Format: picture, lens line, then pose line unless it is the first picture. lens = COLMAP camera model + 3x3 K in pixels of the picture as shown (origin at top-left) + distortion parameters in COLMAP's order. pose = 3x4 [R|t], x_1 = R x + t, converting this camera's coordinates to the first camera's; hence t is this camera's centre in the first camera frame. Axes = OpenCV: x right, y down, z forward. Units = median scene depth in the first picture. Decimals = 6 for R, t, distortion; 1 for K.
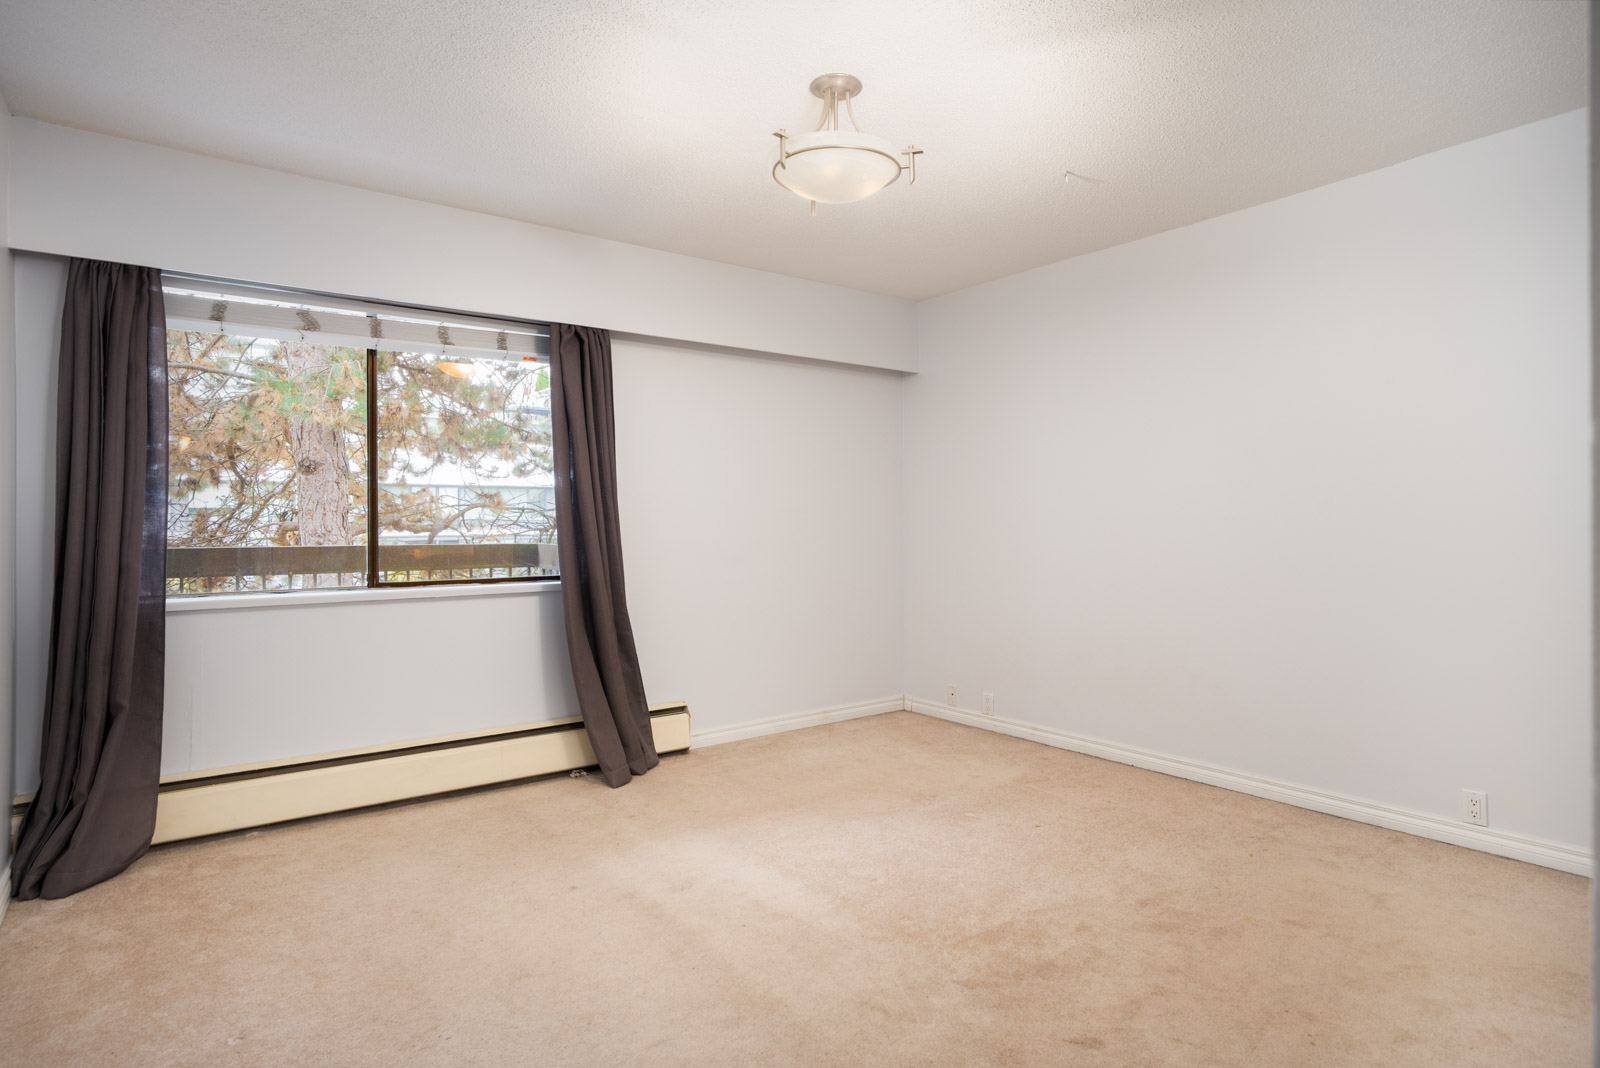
lens RADIAL K [[835.3, 0, 800.0], [0, 835.3, 525.7], [0, 0, 1]] dist [0.000200, -0.000200]
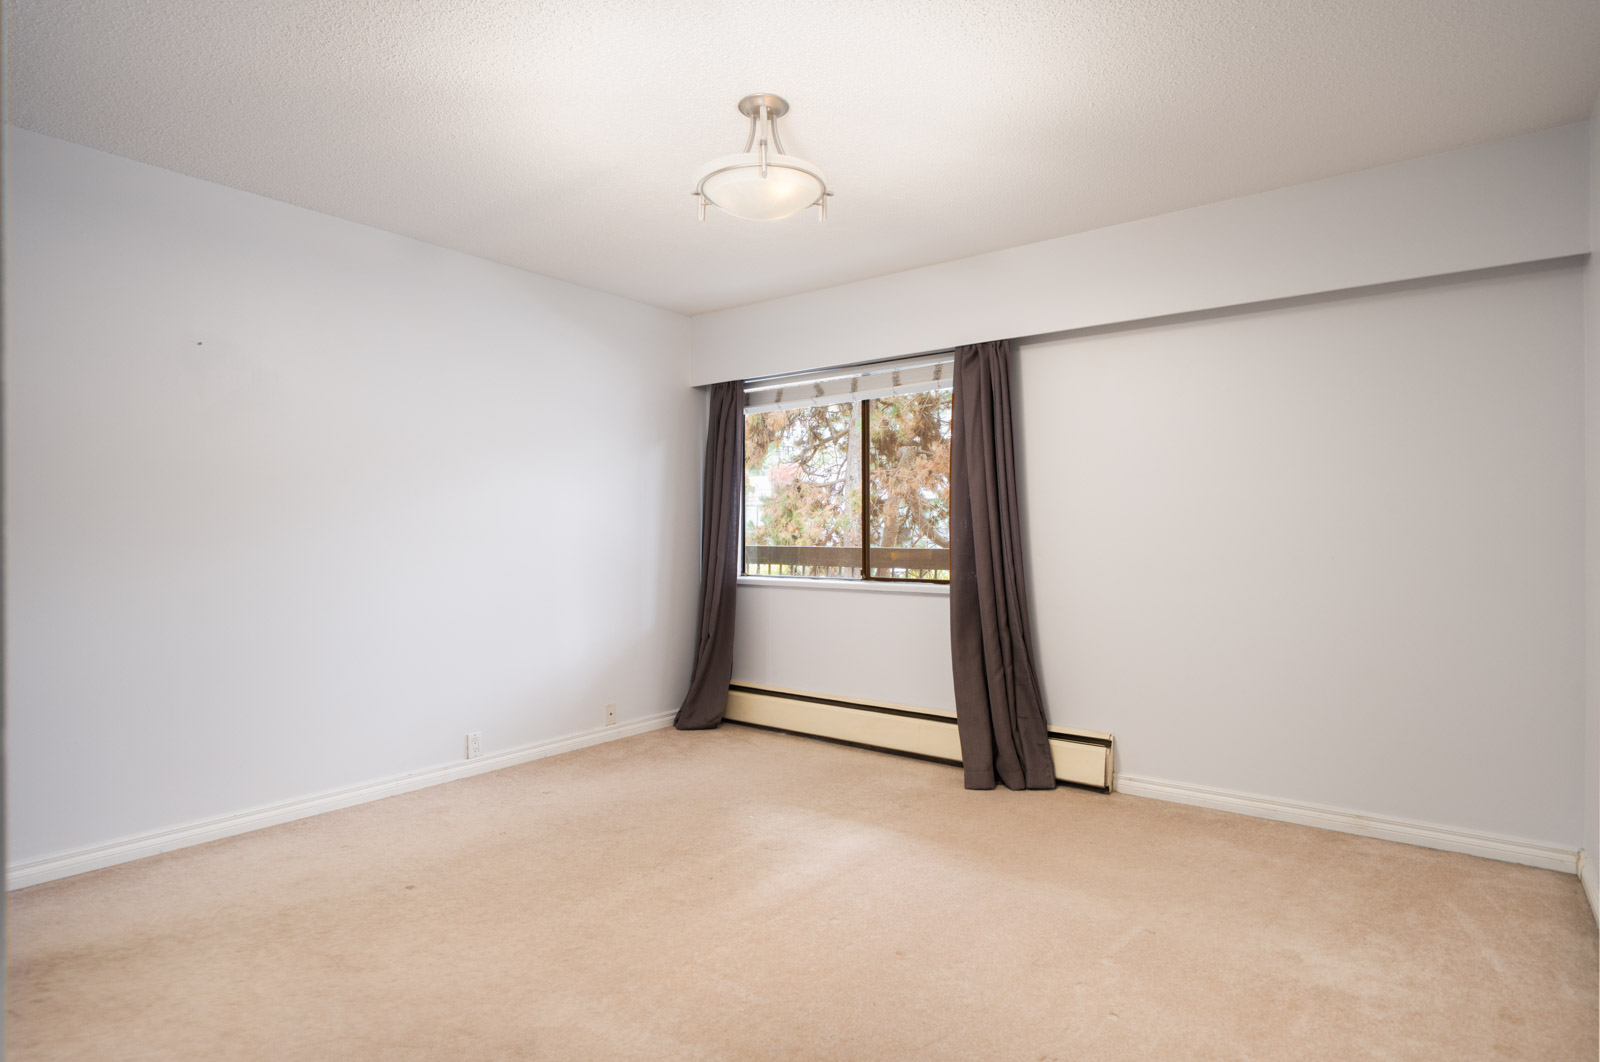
lens RADIAL K [[835.3, 0, 800.6], [0, 835.3, 534.3], [0, 0, 1]] dist [0.000200, -0.000200]
pose [[0.294356, 0.008965, -0.955654, 0.709298], [-0.001931, 0.999960, 0.008786, -0.009527], [0.955694, -0.000740, 0.294361, 0.503606]]
